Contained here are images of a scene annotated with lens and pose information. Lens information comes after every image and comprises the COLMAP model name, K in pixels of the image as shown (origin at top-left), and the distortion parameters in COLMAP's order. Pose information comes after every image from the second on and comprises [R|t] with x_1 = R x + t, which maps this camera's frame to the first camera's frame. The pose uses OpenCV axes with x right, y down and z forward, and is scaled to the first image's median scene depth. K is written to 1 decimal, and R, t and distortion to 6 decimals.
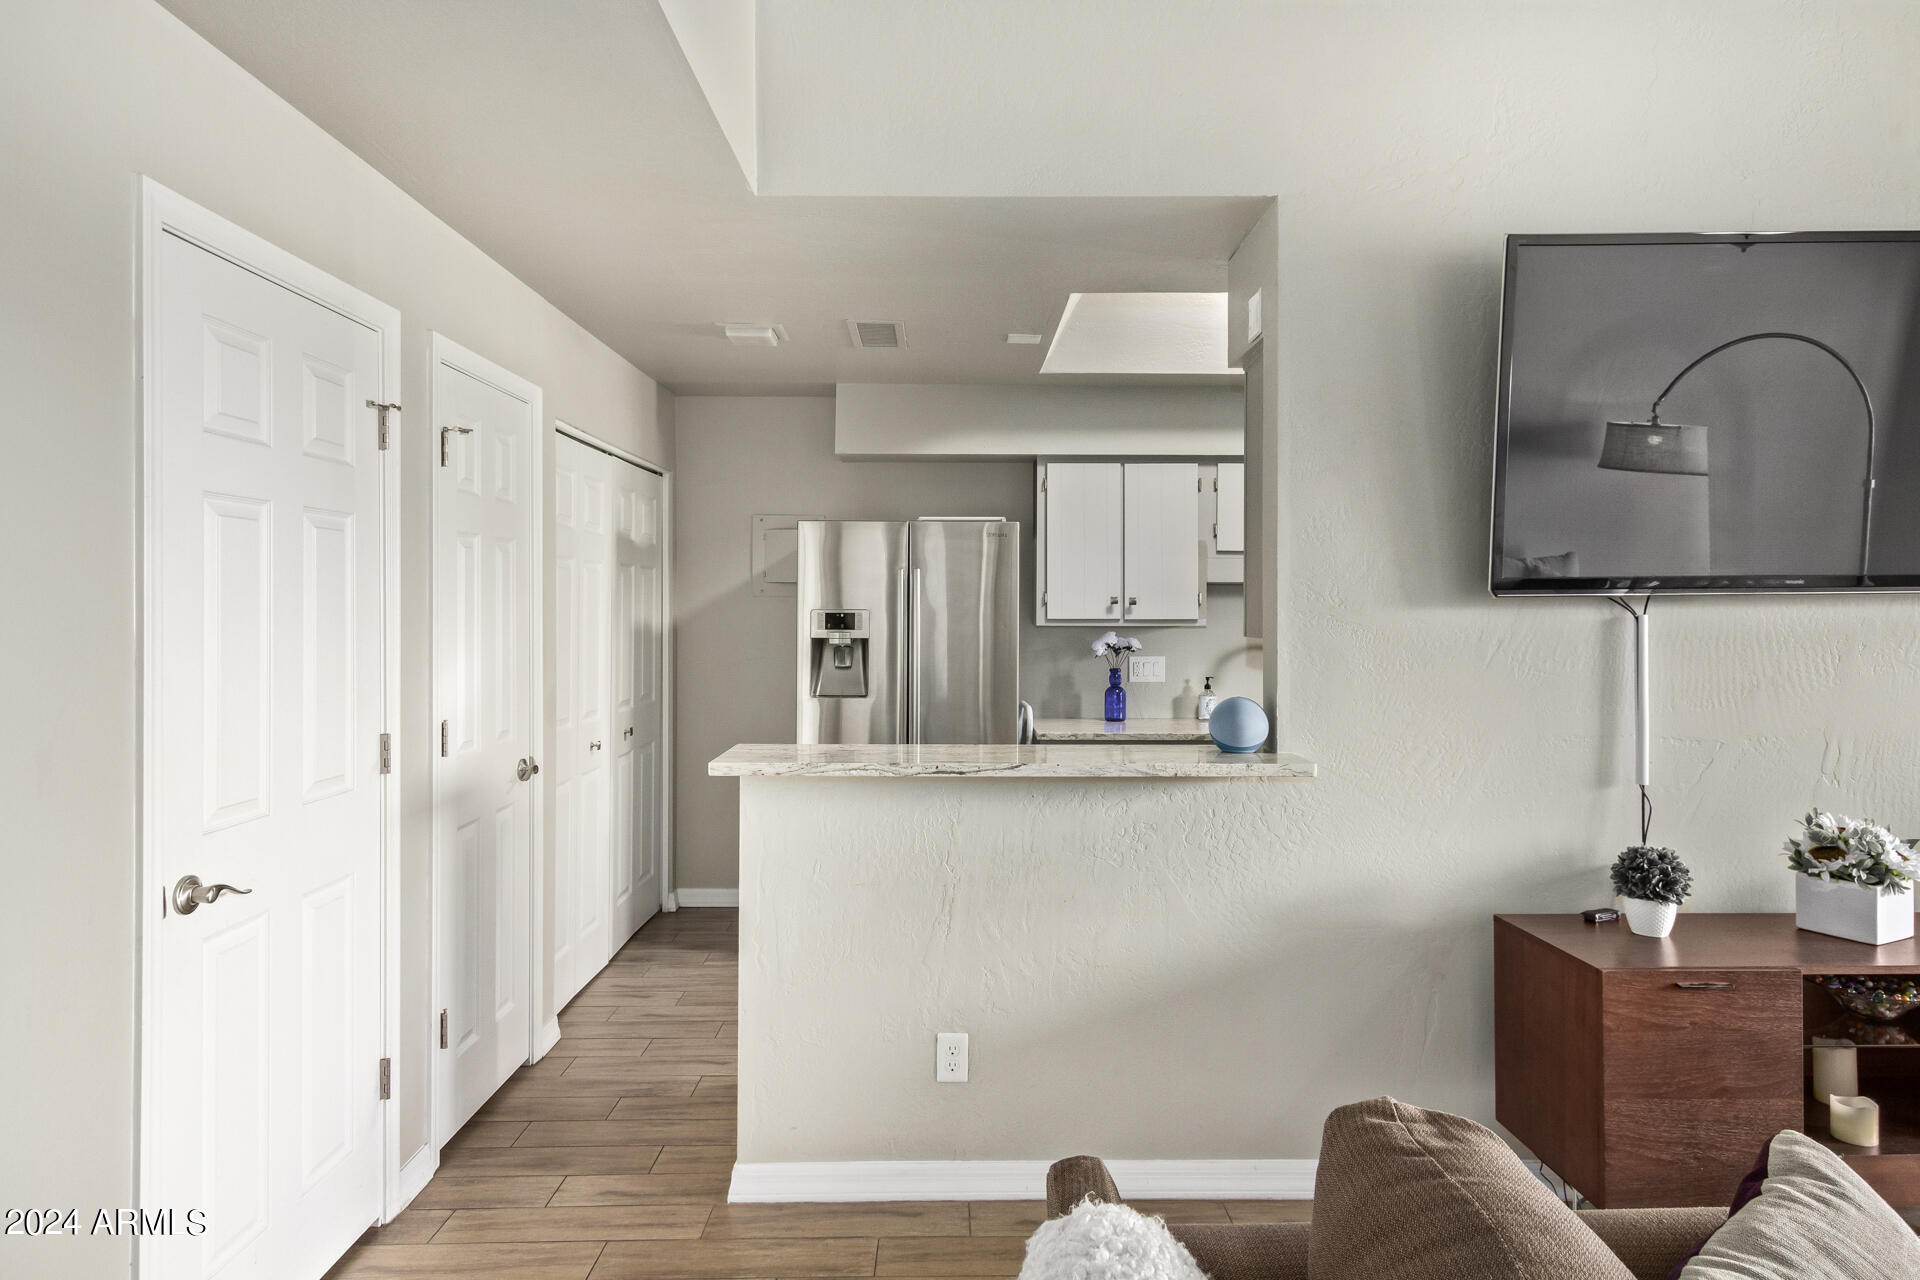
lens RADIAL K [[1088.9, 0, 963.0], [0, 1088.9, 605.6], [0, 0, 1]] dist [0.004127, 0.000502]
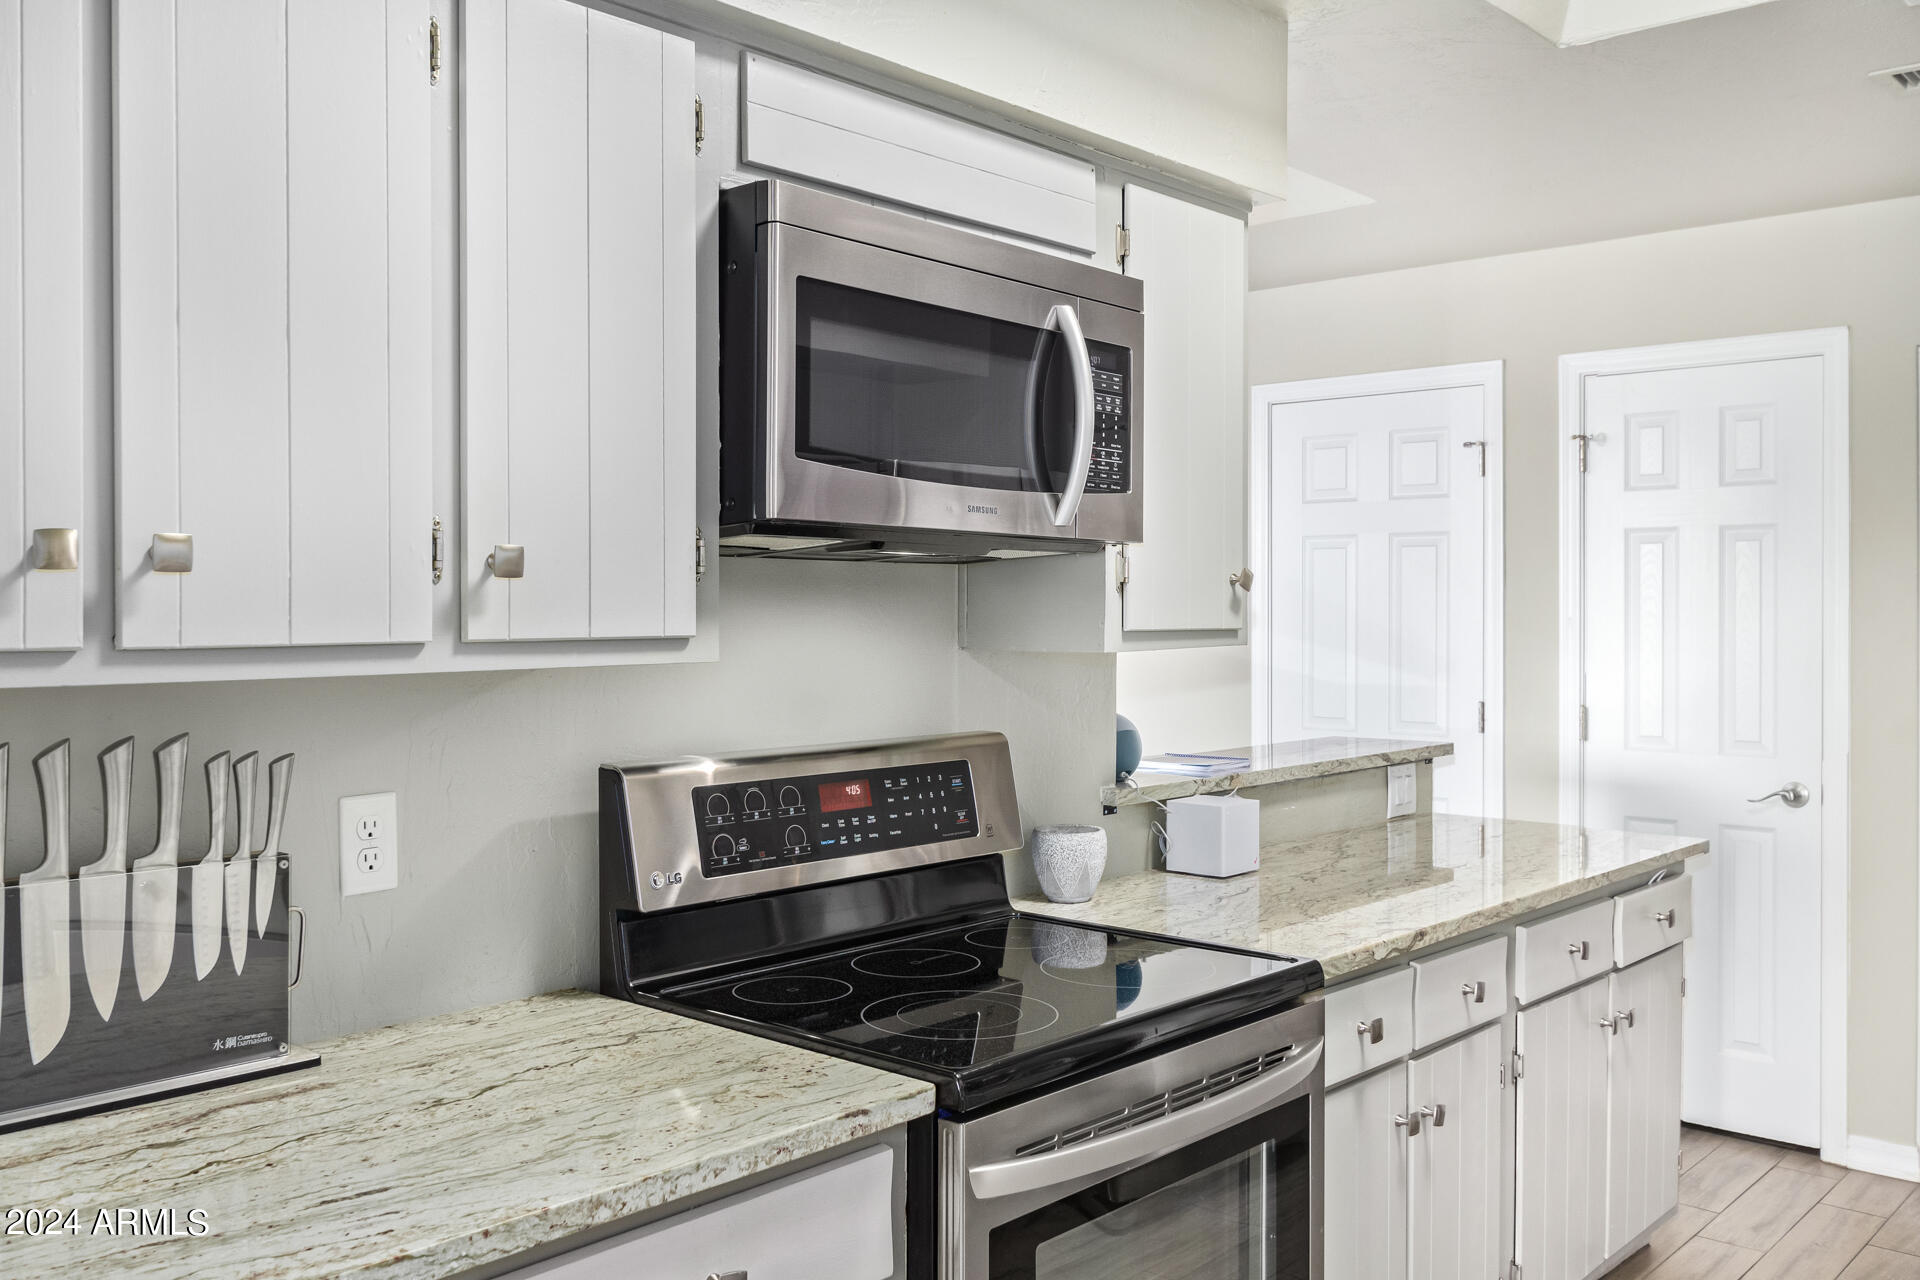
lens RADIAL K [[1633.8, 0, 960.0], [0, 1633.8, 640.0], [0, 0, 1]] dist [-0.005182, -0.011654]
pose [[-0.667679, 0.012254, -0.744348, 1.288998], [-0.002735, 0.999817, 0.018913, 0.010665], [0.744444, 0.014664, -0.667524, 1.818900]]
